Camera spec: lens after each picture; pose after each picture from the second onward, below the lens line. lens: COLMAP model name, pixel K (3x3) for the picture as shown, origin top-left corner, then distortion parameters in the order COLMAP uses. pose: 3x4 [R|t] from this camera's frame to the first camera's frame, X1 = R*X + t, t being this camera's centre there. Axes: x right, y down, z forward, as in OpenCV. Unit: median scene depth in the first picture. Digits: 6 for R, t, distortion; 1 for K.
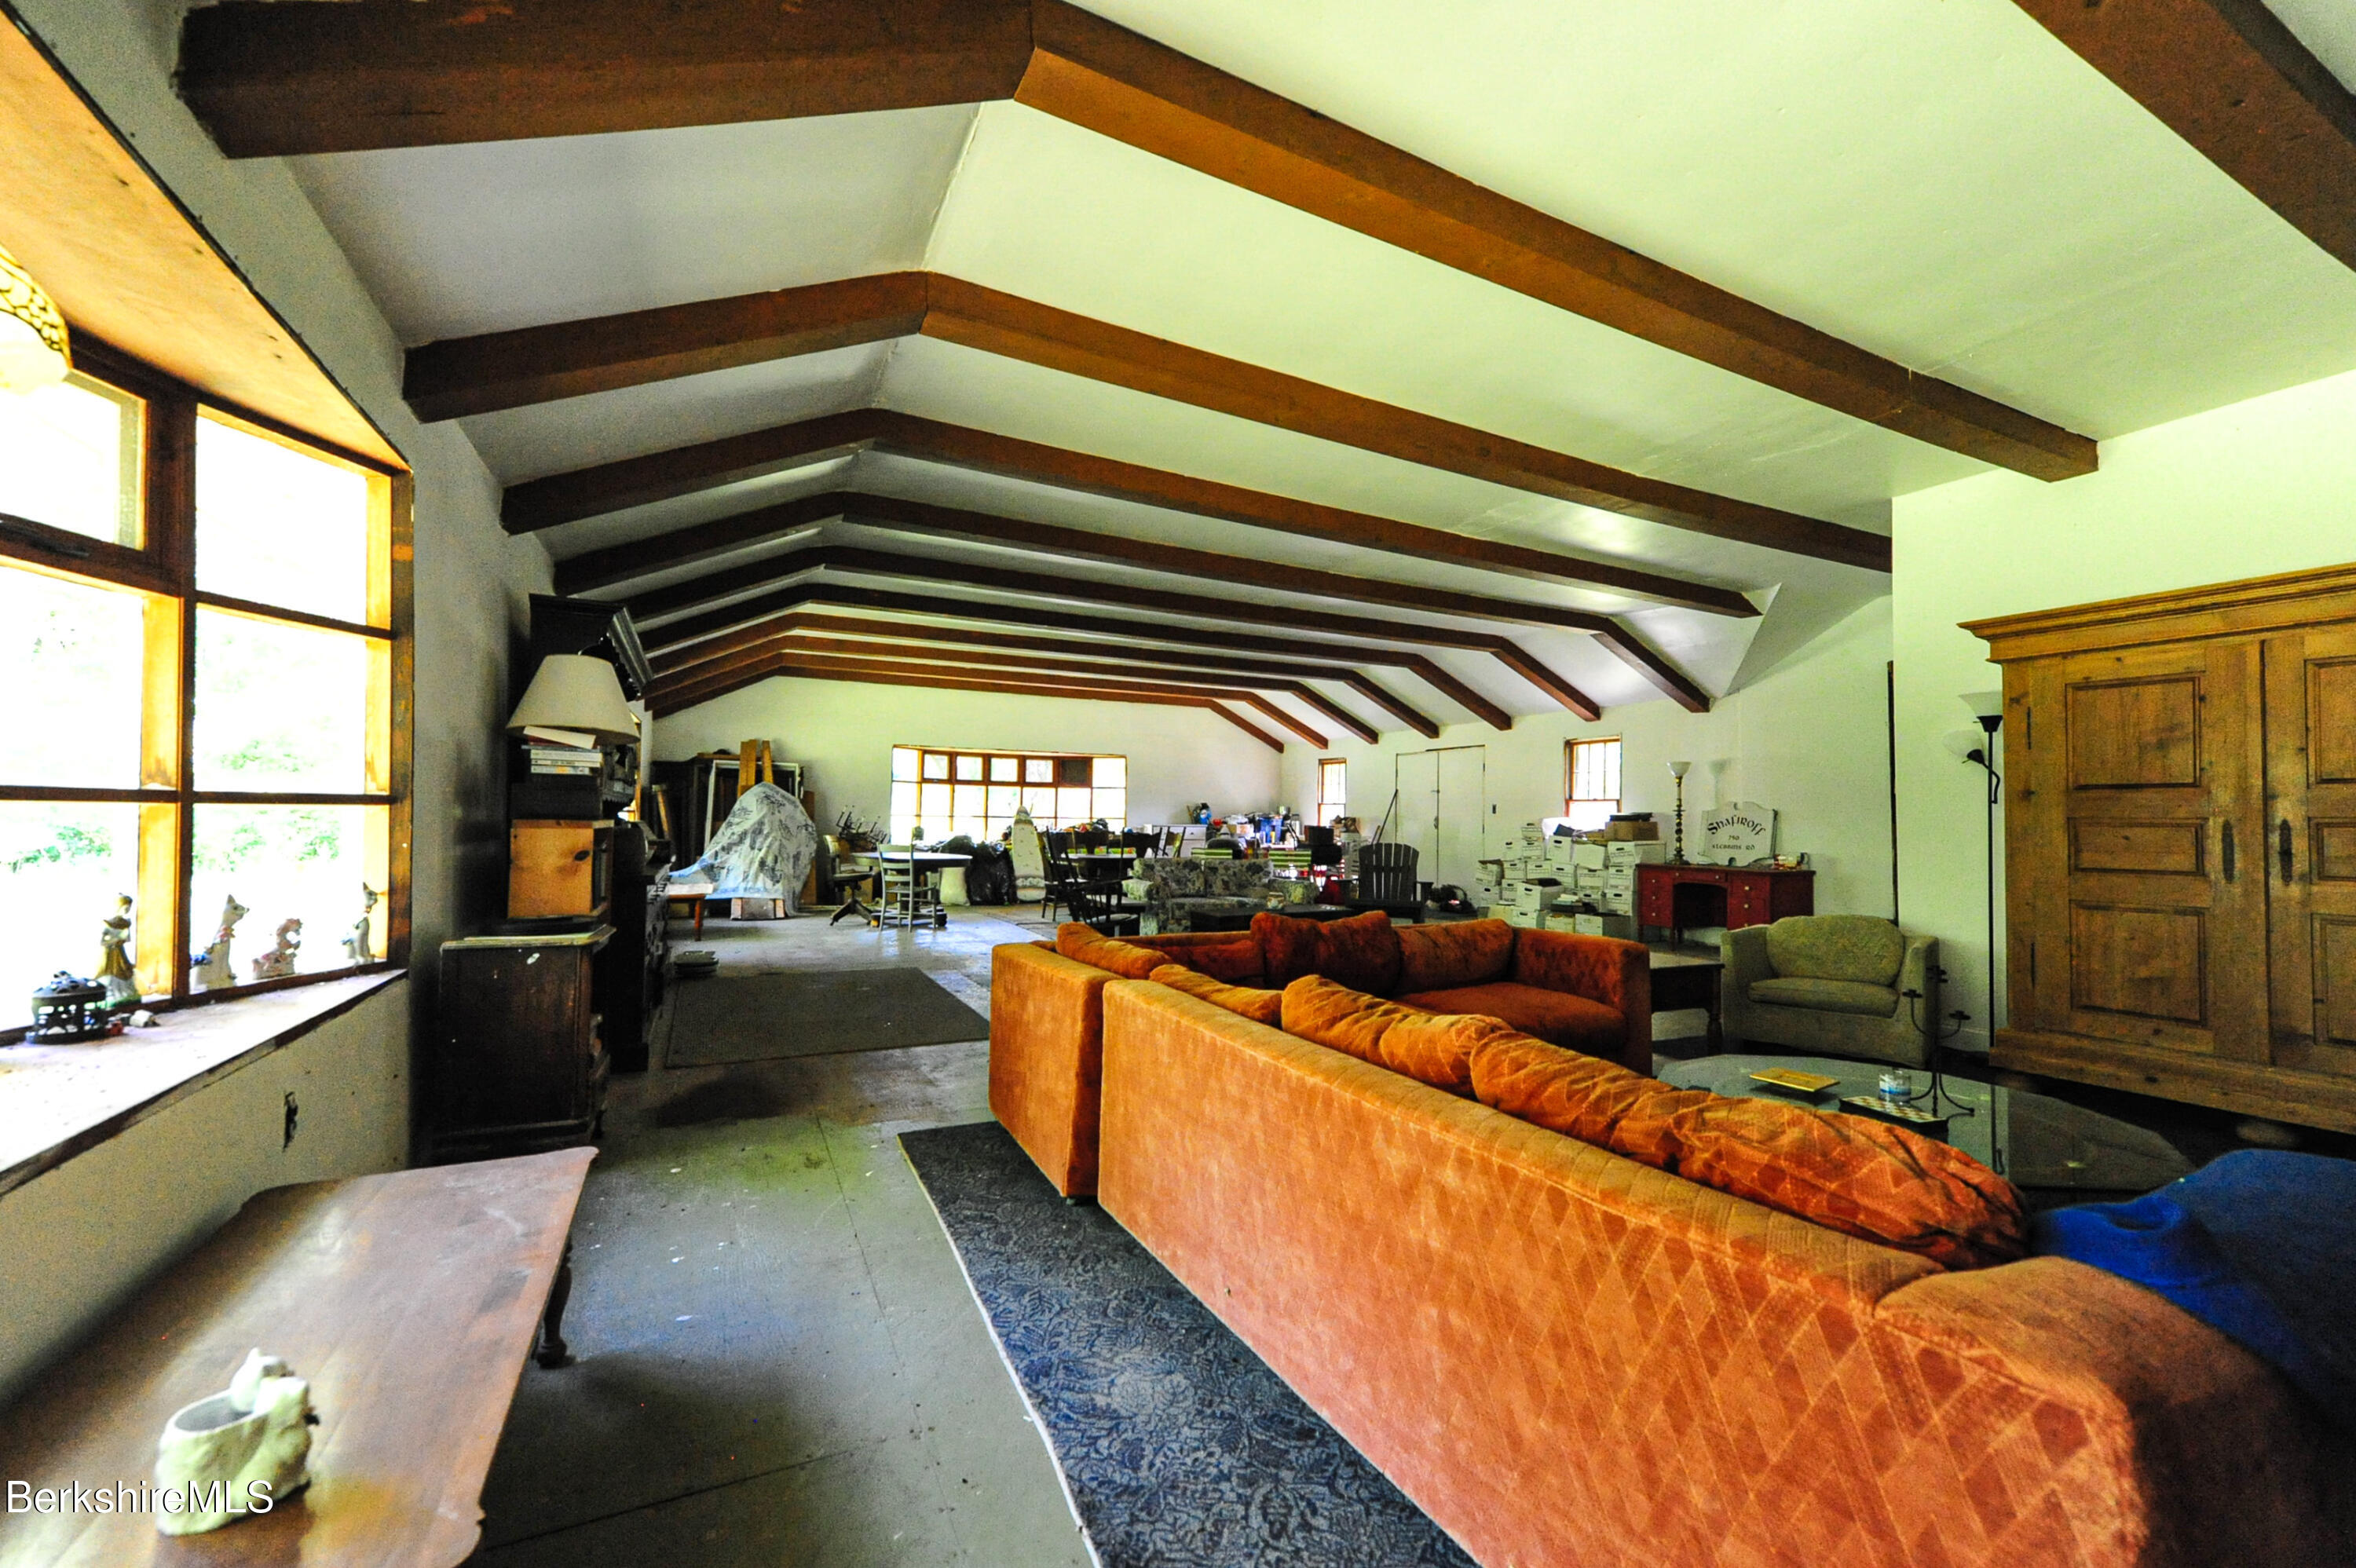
lens RADIAL K [[950.6, 0, 1180.3], [0, 950.6, 797.6], [0, 0, 1]] dist [-0.001331, -0.000193]
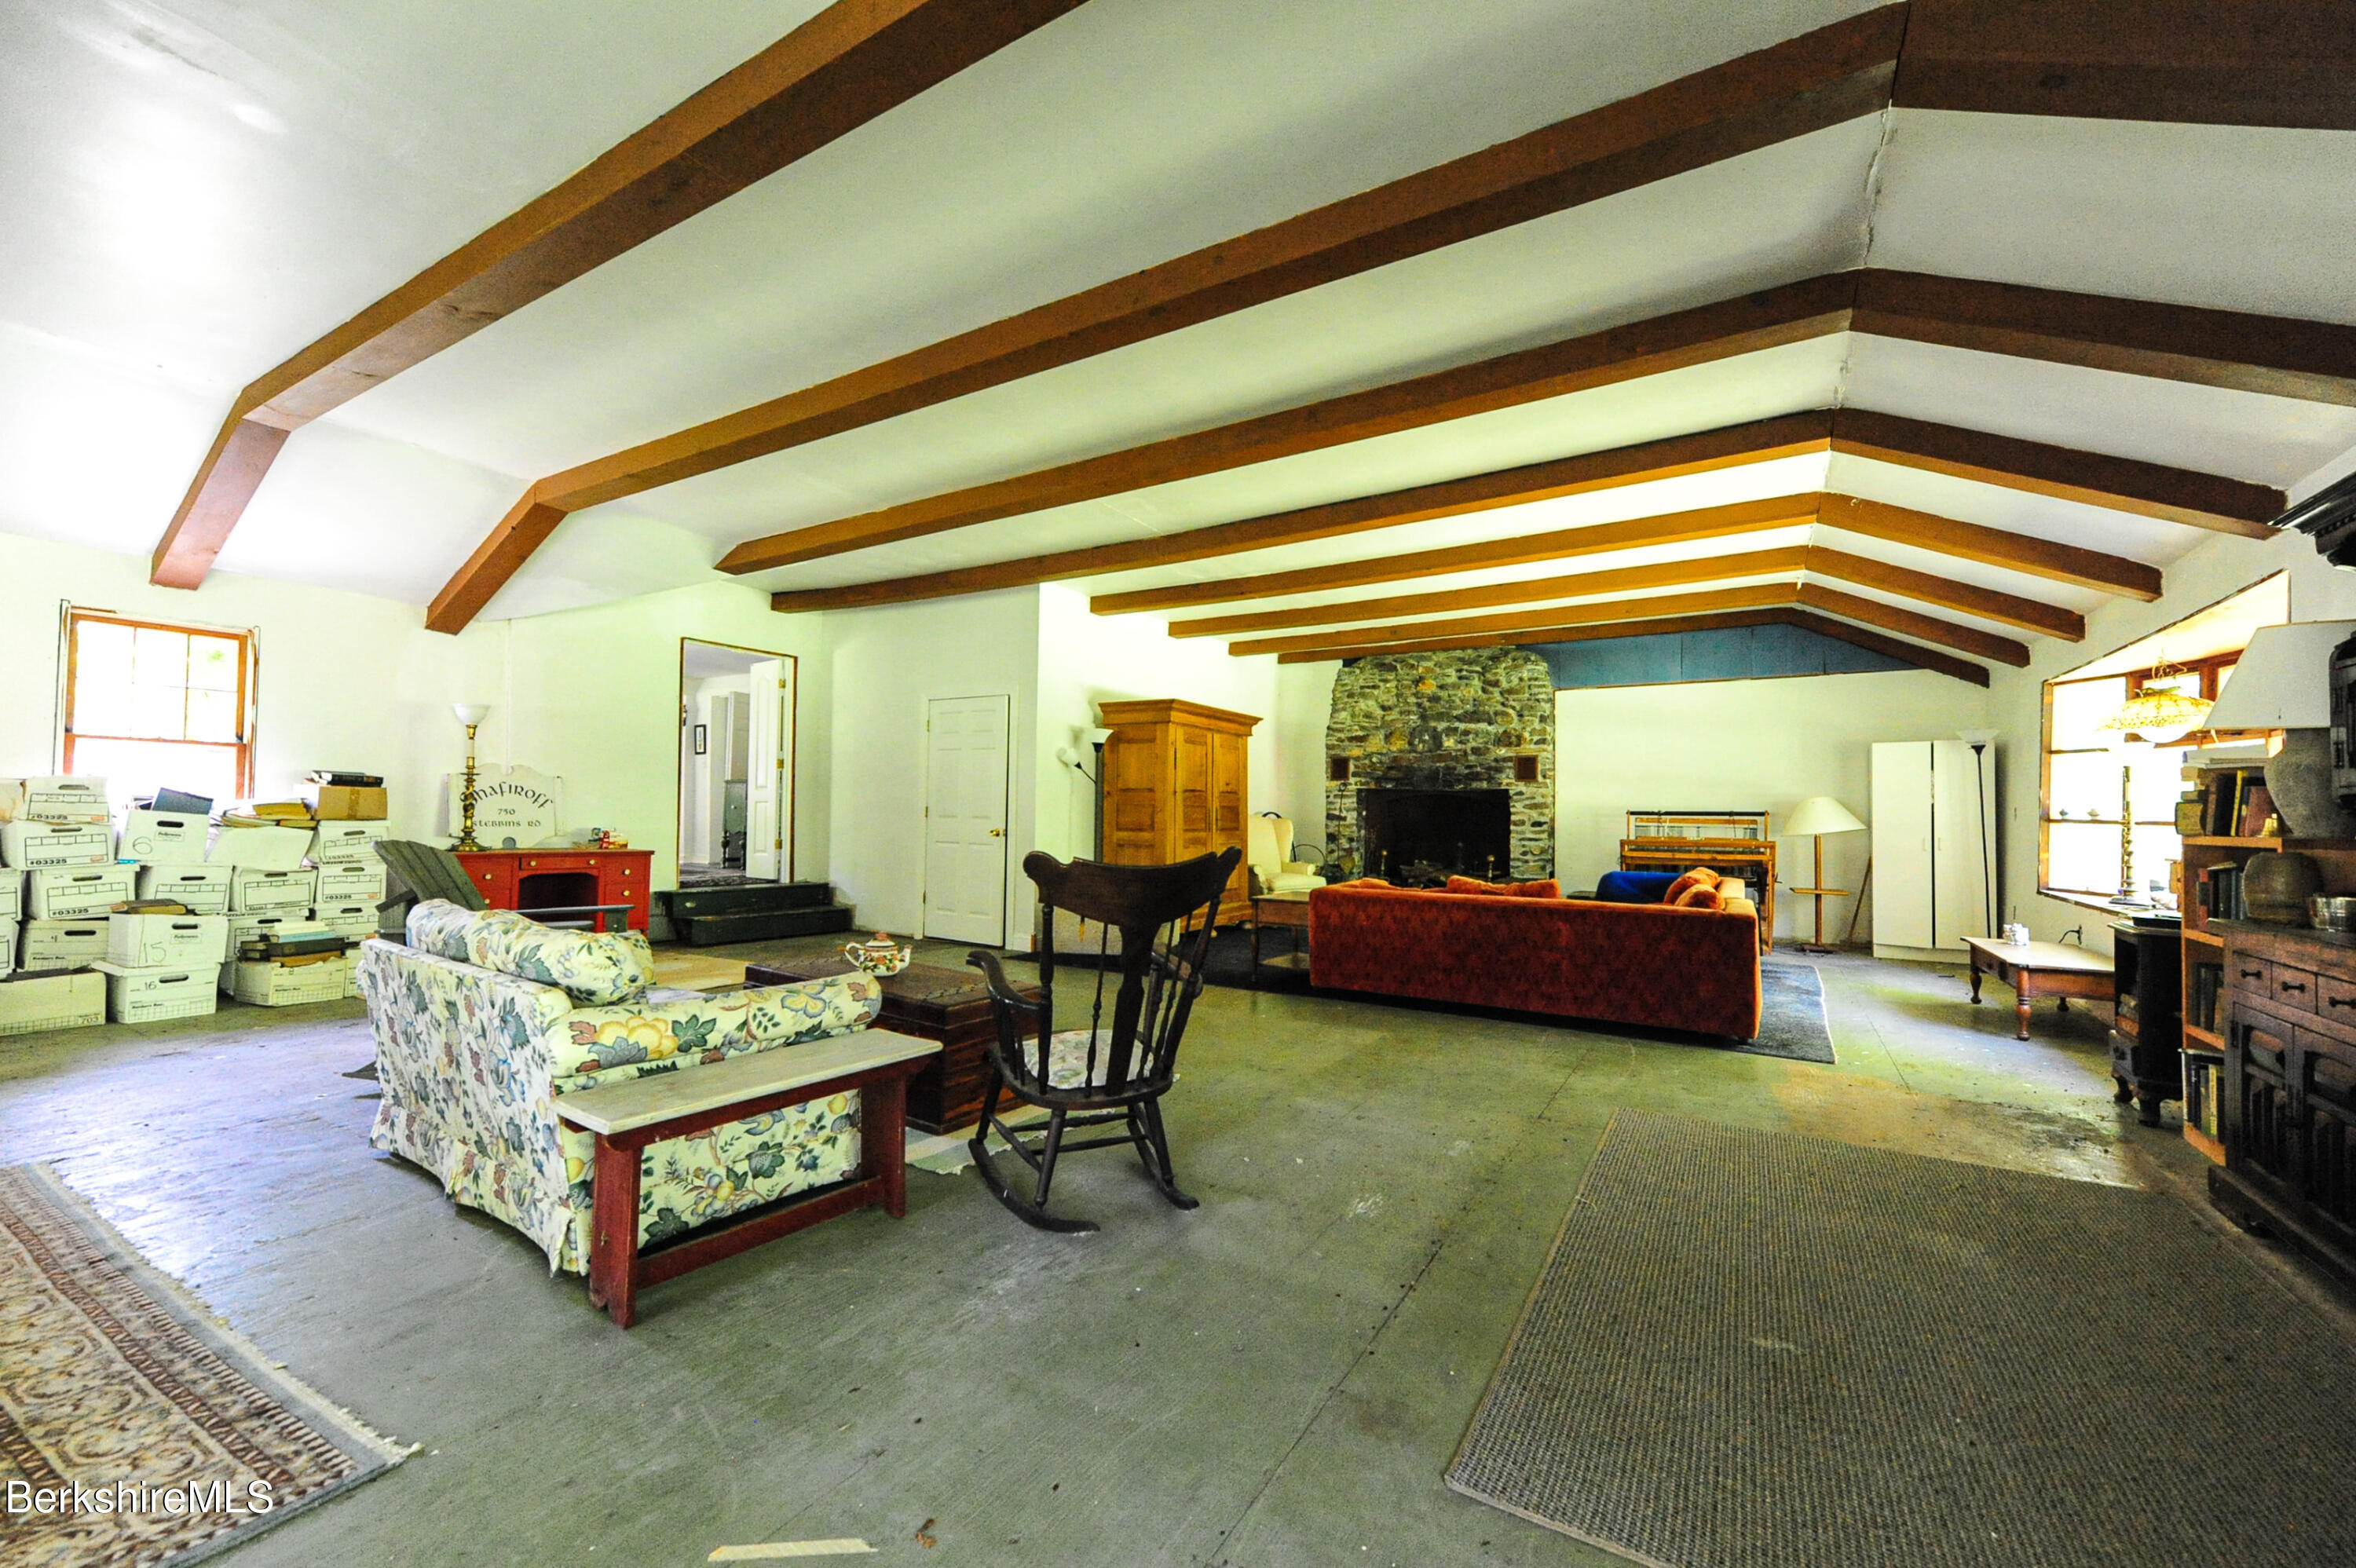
lens RADIAL K [[950.6, 0, 1177.1], [0, 950.6, 793.1], [0, 0, 1]] dist [-0.001331, -0.000193]
pose [[-0.536171, 0.013025, 0.844009, -0.313211], [-0.024645, 0.999213, -0.031076, 0.035122], [-0.843750, -0.037463, -0.535428, 0.884020]]
